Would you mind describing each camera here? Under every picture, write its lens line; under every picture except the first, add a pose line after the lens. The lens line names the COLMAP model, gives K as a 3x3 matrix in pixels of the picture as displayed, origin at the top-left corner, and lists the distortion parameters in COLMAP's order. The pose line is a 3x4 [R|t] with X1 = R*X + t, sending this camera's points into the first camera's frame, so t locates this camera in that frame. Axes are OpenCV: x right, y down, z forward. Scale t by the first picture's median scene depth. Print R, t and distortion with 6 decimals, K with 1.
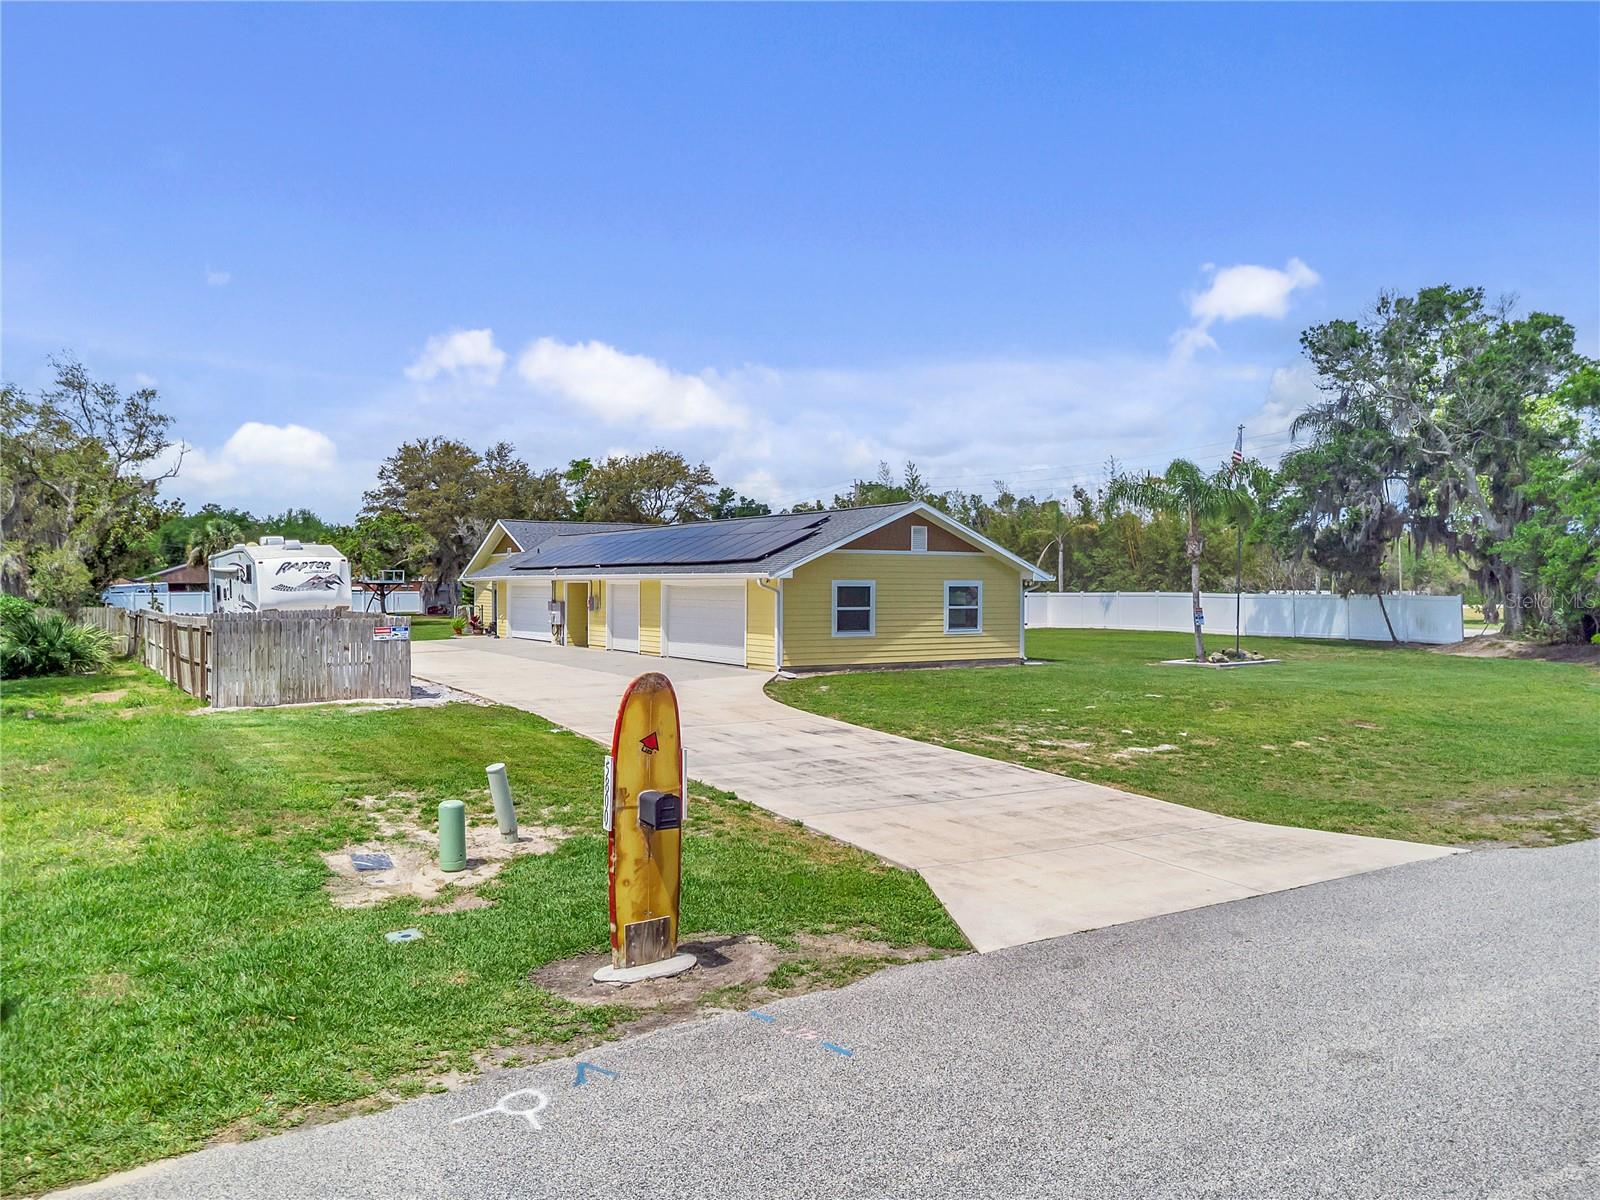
lens RADIAL K [[1185.2, 0, 800.1], [0, 1185.2, 591.5], [0, 0, 1]] dist [0.007663, -0.004812]
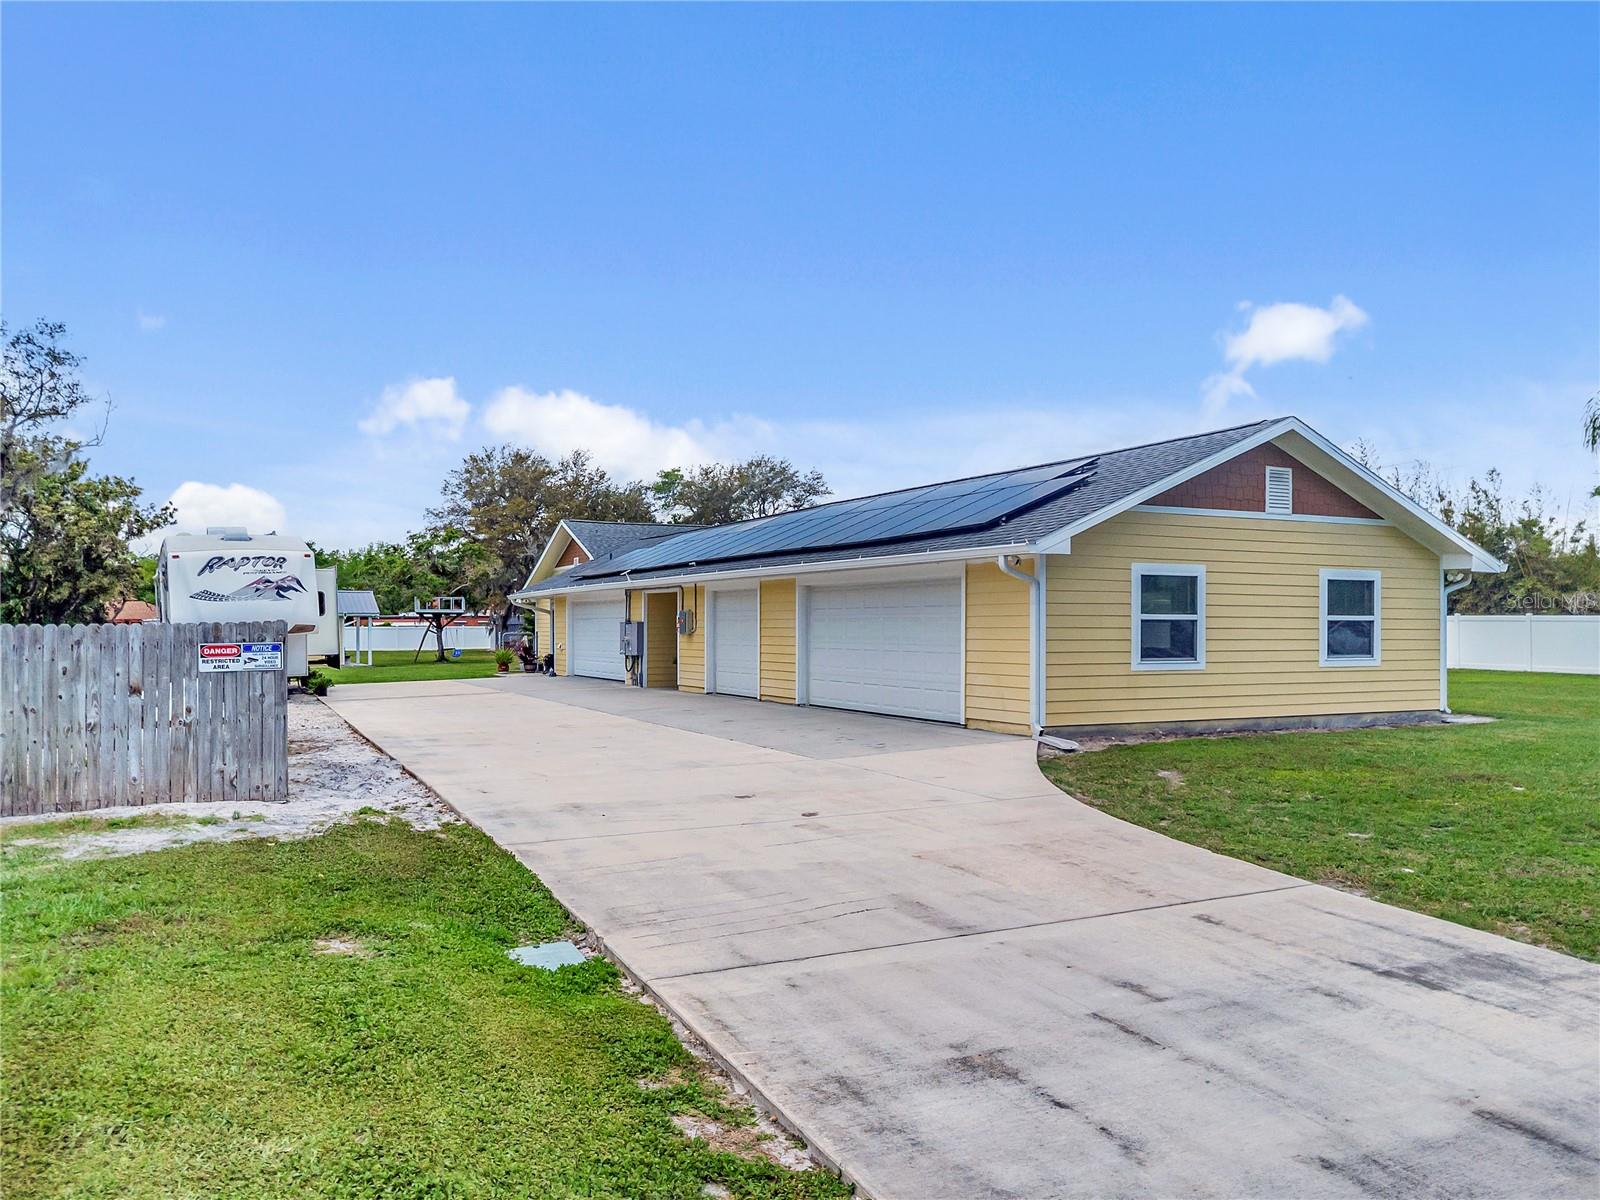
lens RADIAL K [[1199.7, 0, 794.5], [0, 1199.7, 625.0], [0, 0, 1]] dist [0.007414, 0.004024]
pose [[0.996592, -0.002225, -0.082459, -0.056219], [0.001663, 0.999975, -0.006889, 0.015400], [0.082472, 0.006728, 0.996571, 0.325313]]
